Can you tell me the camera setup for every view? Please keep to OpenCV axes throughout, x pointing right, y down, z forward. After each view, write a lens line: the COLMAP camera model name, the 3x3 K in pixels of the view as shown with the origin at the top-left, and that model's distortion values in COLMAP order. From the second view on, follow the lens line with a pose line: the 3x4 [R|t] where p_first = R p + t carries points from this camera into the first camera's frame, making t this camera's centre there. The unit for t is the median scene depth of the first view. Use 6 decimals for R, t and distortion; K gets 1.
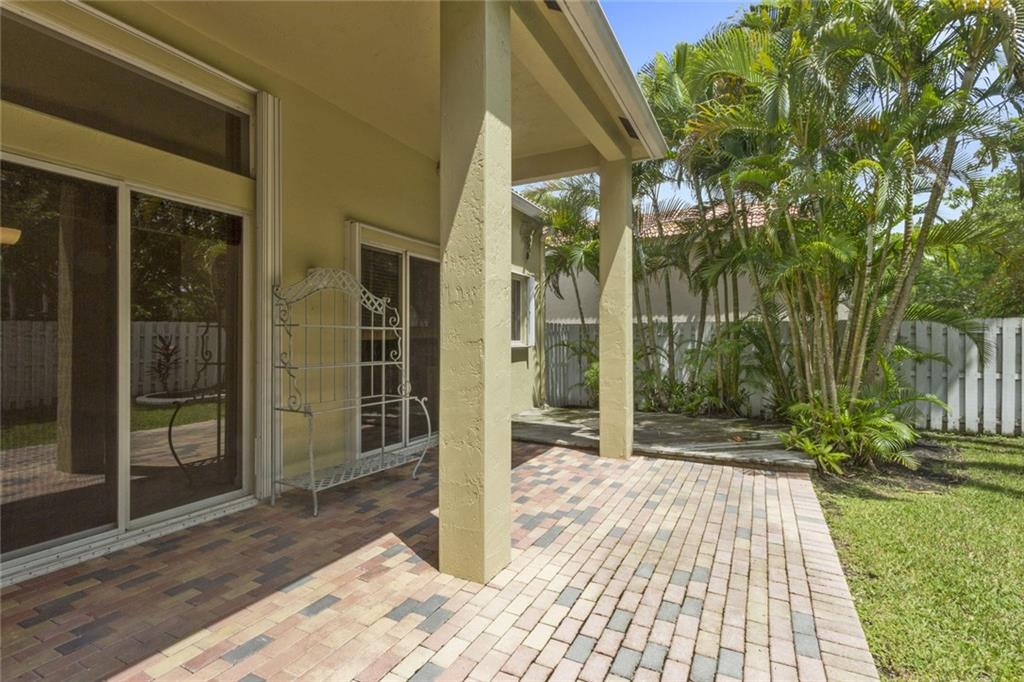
lens RADIAL K [[487.3, 0, 506.6], [0, 487.3, 334.0], [0, 0, 1]] dist [0.001227, -0.000165]
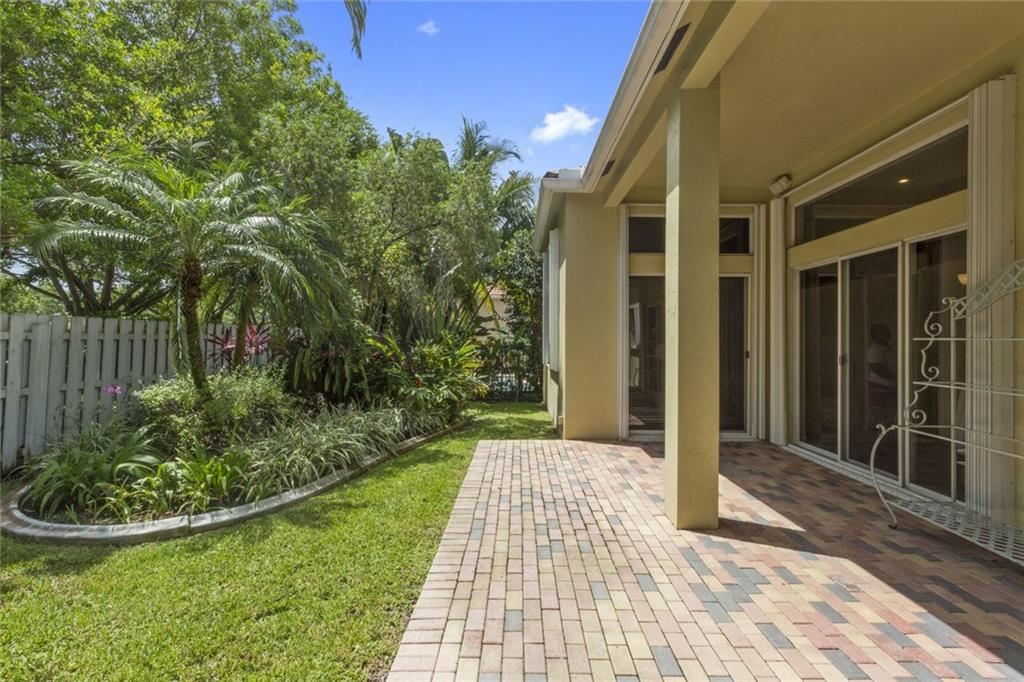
lens RADIAL K [[487.3, 0, 506.6], [0, 487.3, 334.0], [0, 0, 1]] dist [0.001227, -0.000165]
pose [[-0.897923, -0.010122, -0.440036, 0.949812], [-0.000305, 0.999750, -0.022374, -0.006239], [0.440152, -0.019956, -0.897701, 1.919735]]
